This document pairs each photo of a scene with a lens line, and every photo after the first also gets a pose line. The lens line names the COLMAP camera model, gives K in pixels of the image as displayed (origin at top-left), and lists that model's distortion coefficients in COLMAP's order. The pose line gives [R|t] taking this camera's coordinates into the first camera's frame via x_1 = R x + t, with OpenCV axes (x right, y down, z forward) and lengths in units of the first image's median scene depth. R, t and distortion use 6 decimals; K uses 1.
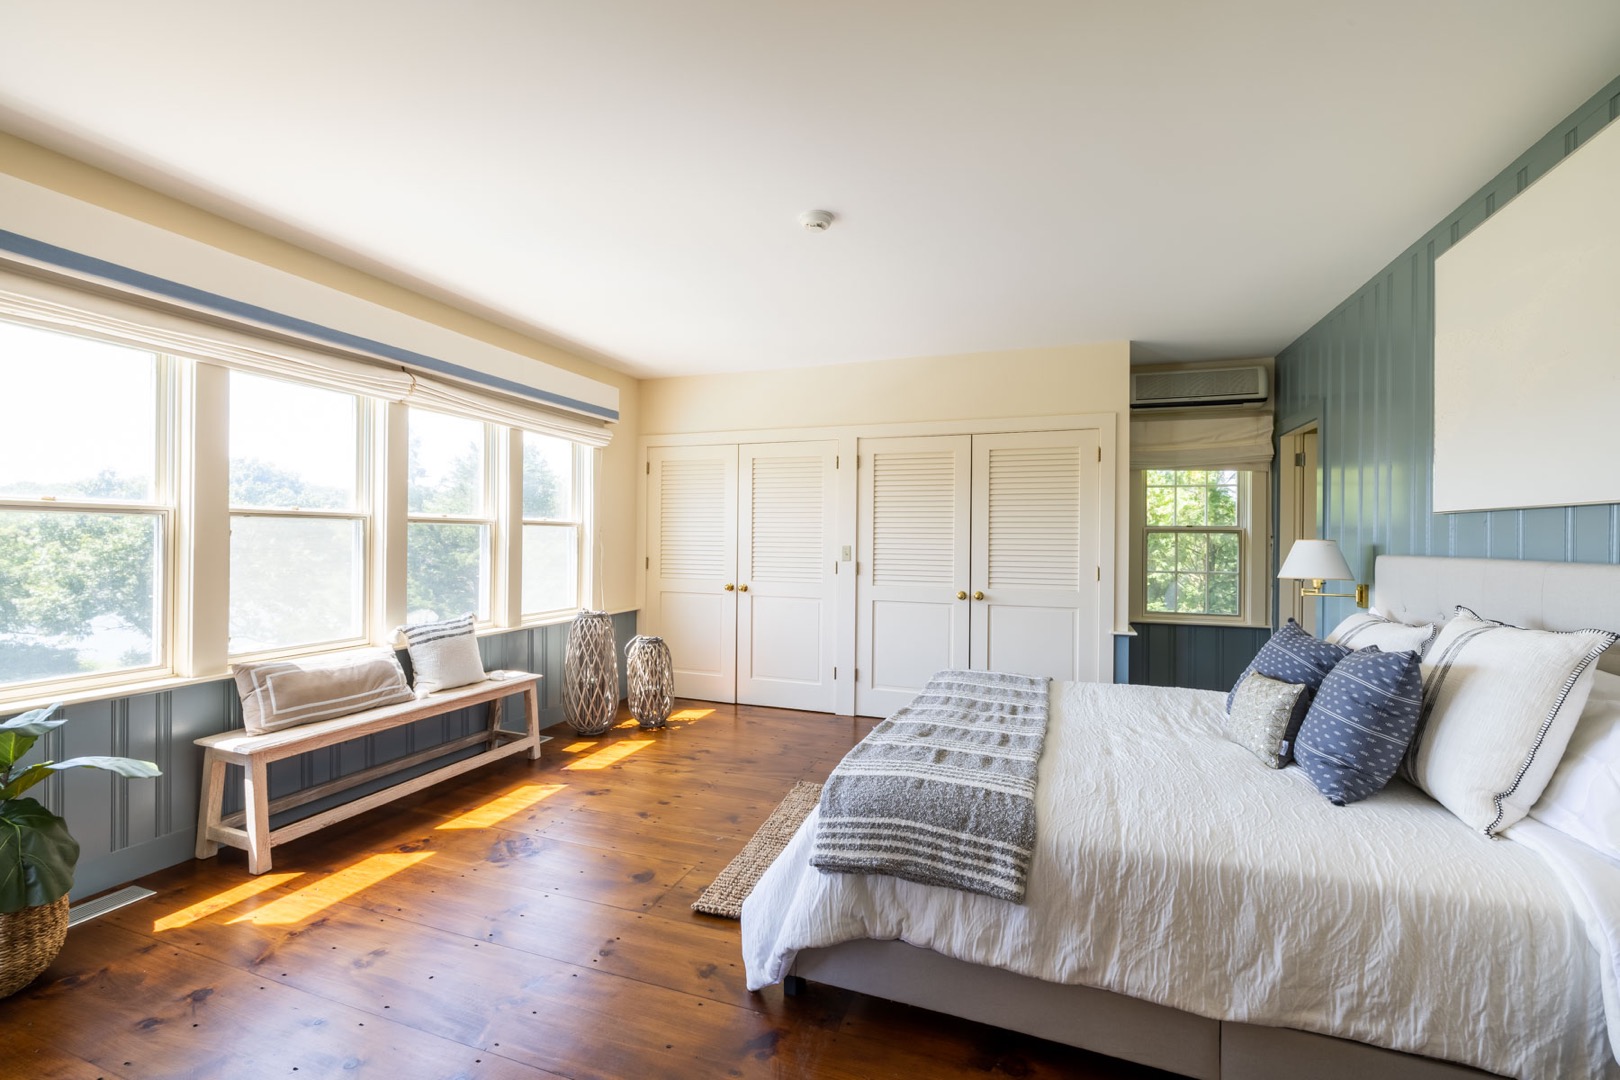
lens RADIAL K [[676.0, 0, 810.0], [0, 676.0, 540.0], [0, 0, 1]] dist [-0.000498, -0.000007]
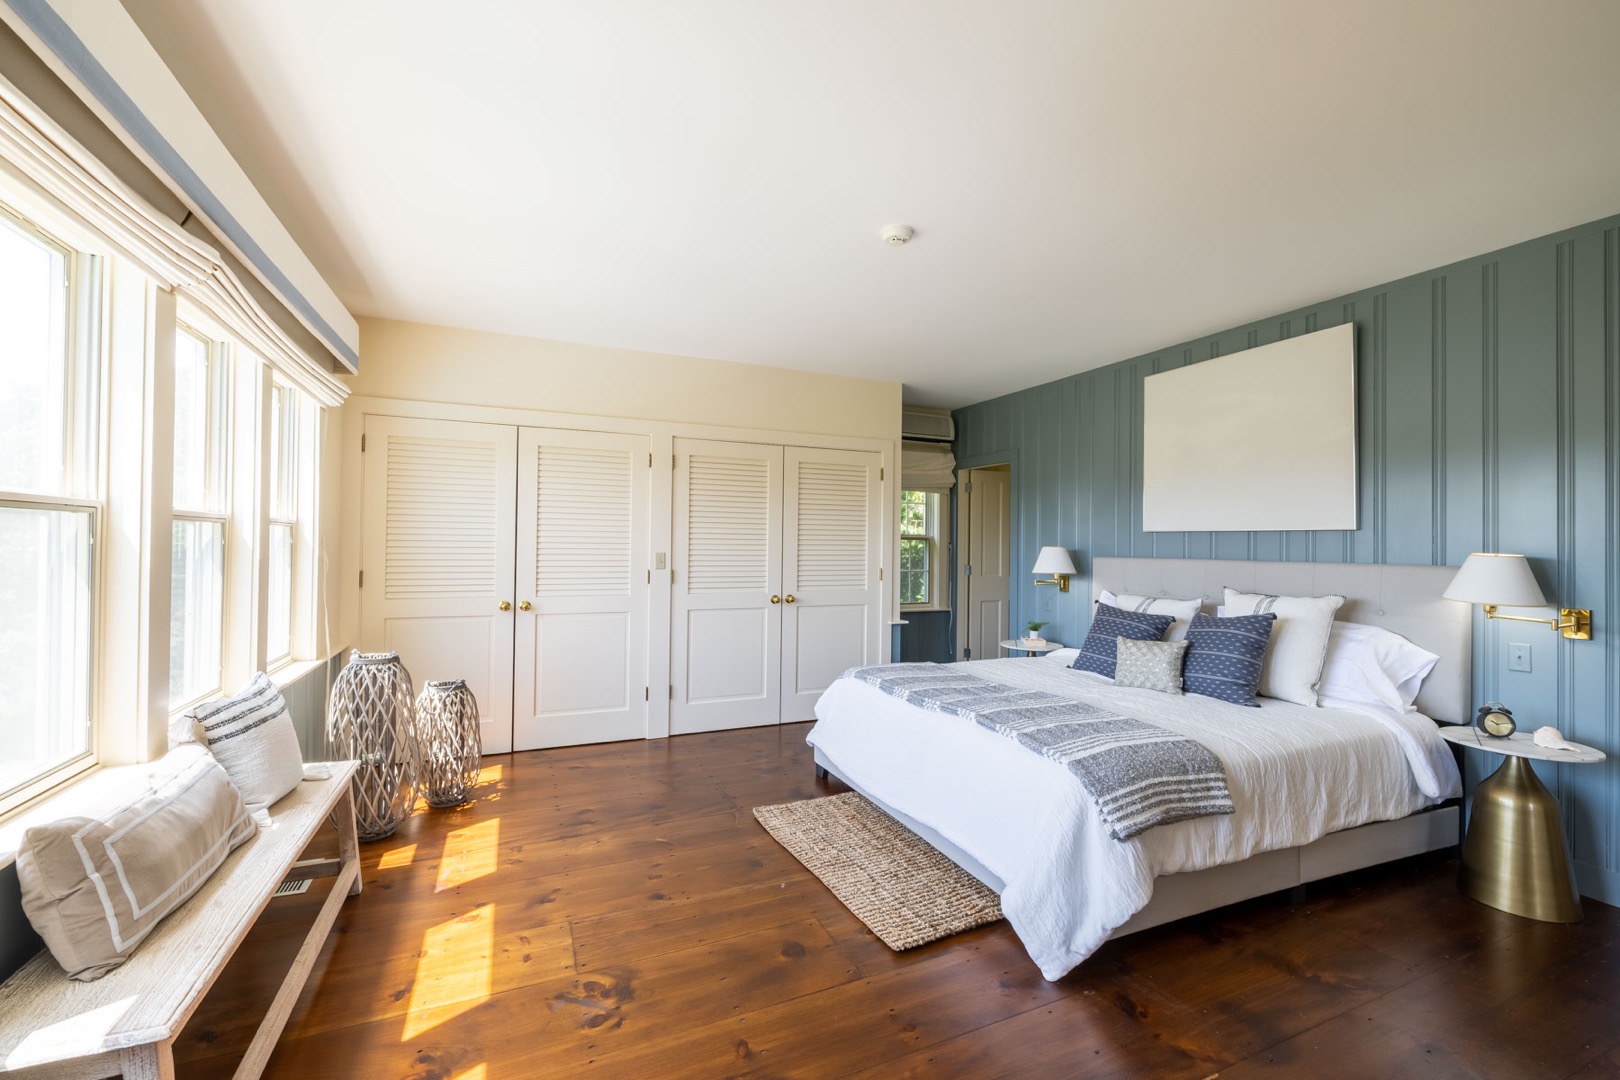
lens RADIAL K [[676.0, 0, 810.0], [0, 676.0, 540.0], [0, 0, 1]] dist [-0.000498, -0.000007]
pose [[0.724996, 0.003944, 0.688742, -0.642557], [-0.003112, 0.999992, -0.002451, -0.009753], [-0.688746, -0.000367, 0.725003, 0.293808]]
